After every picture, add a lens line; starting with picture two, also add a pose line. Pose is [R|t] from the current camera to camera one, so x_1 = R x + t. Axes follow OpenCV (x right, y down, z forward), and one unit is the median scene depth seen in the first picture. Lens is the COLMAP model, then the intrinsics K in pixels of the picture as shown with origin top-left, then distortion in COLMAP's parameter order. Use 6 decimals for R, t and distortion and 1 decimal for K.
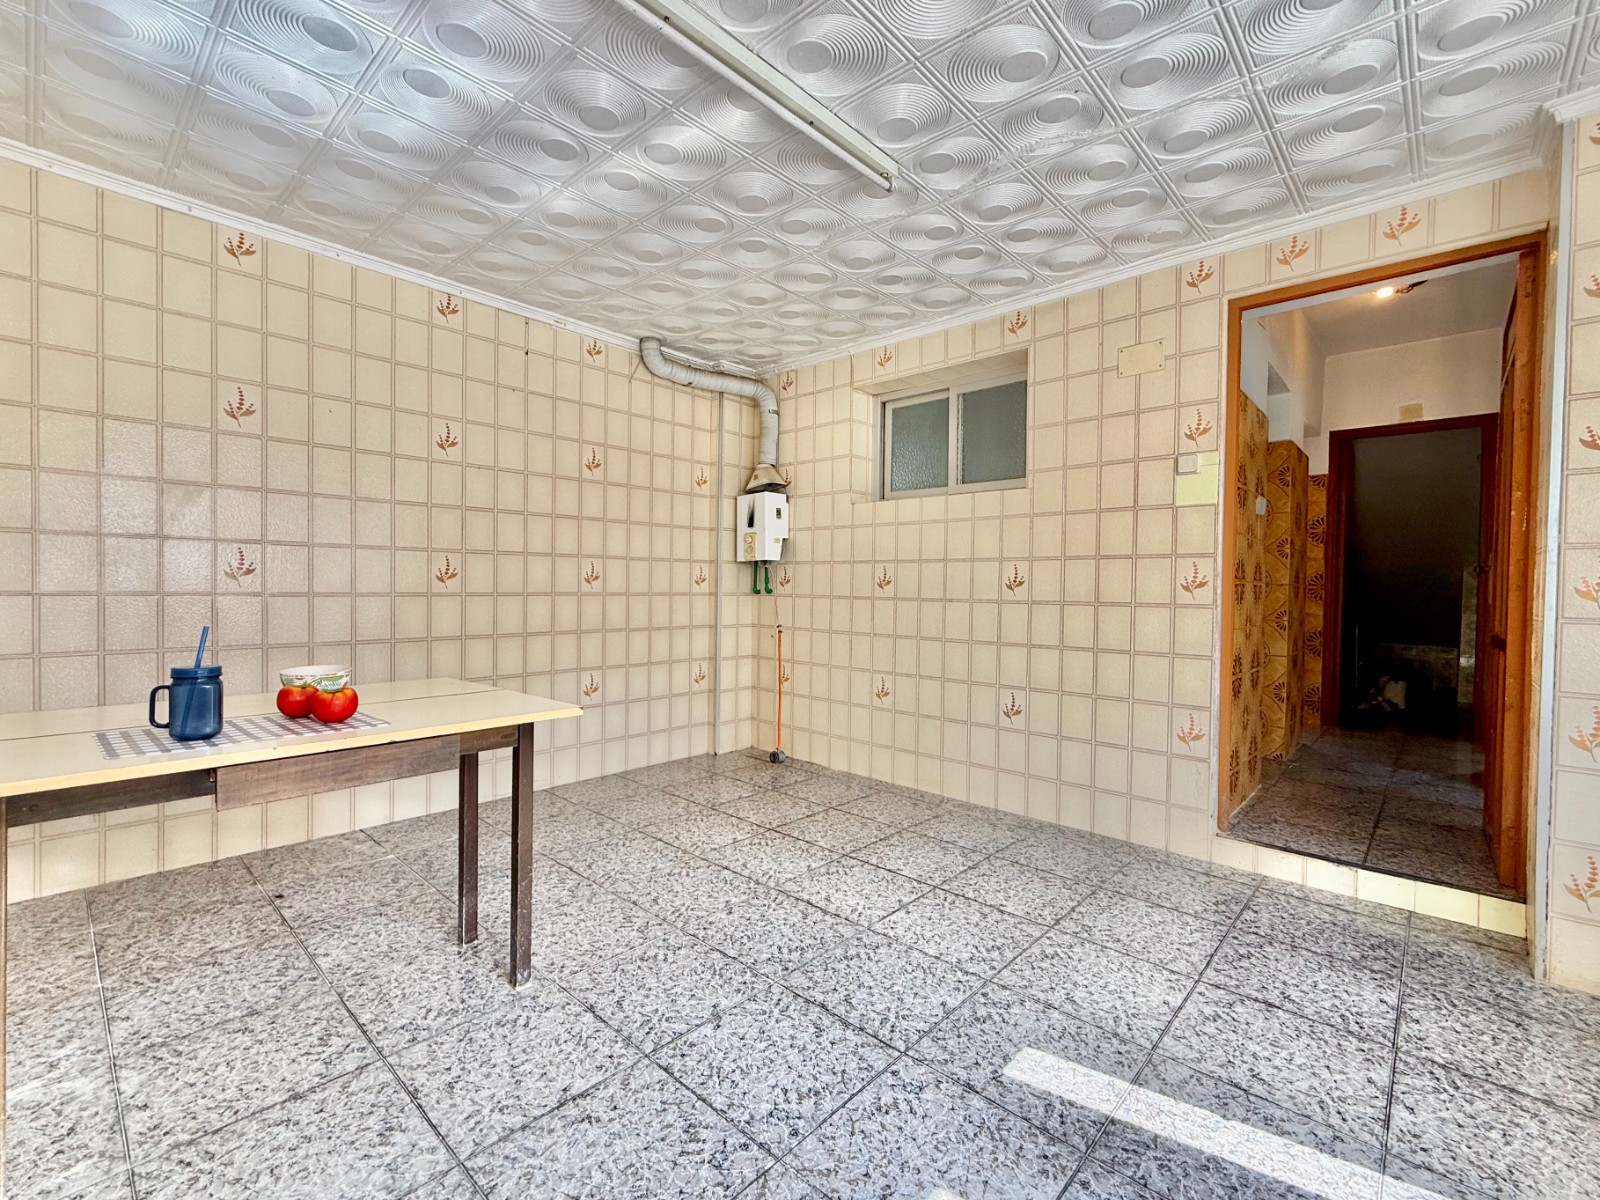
lens RADIAL K [[656.5, 0, 800.0], [0, 656.5, 600.0], [0, 0, 1]] dist [-0.000157, -0.000020]
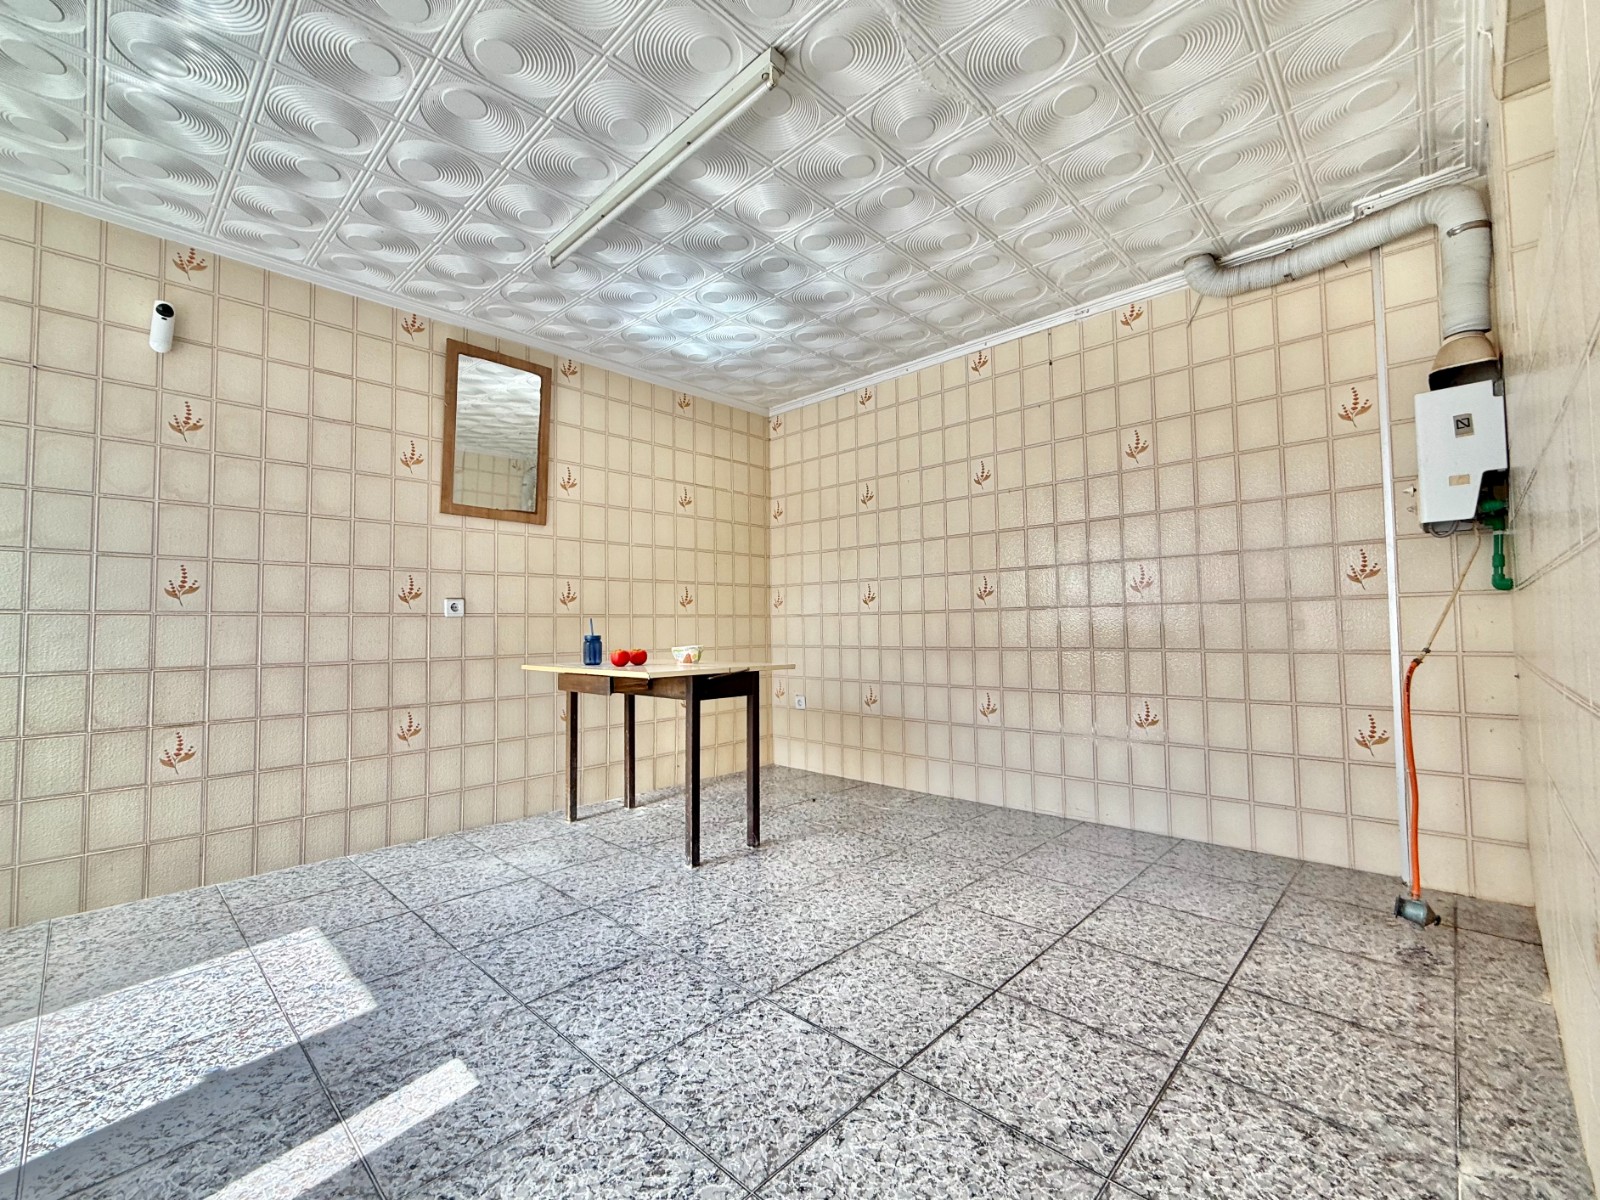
lens RADIAL K [[656.5, 0, 800.0], [0, 656.5, 600.0], [0, 0, 1]] dist [-0.000157, -0.000020]
pose [[0.031148, -0.057856, -0.997839, 0.846840], [-0.003764, 0.998309, -0.058001, 0.059758], [0.999508, 0.005563, 0.030877, 0.934215]]
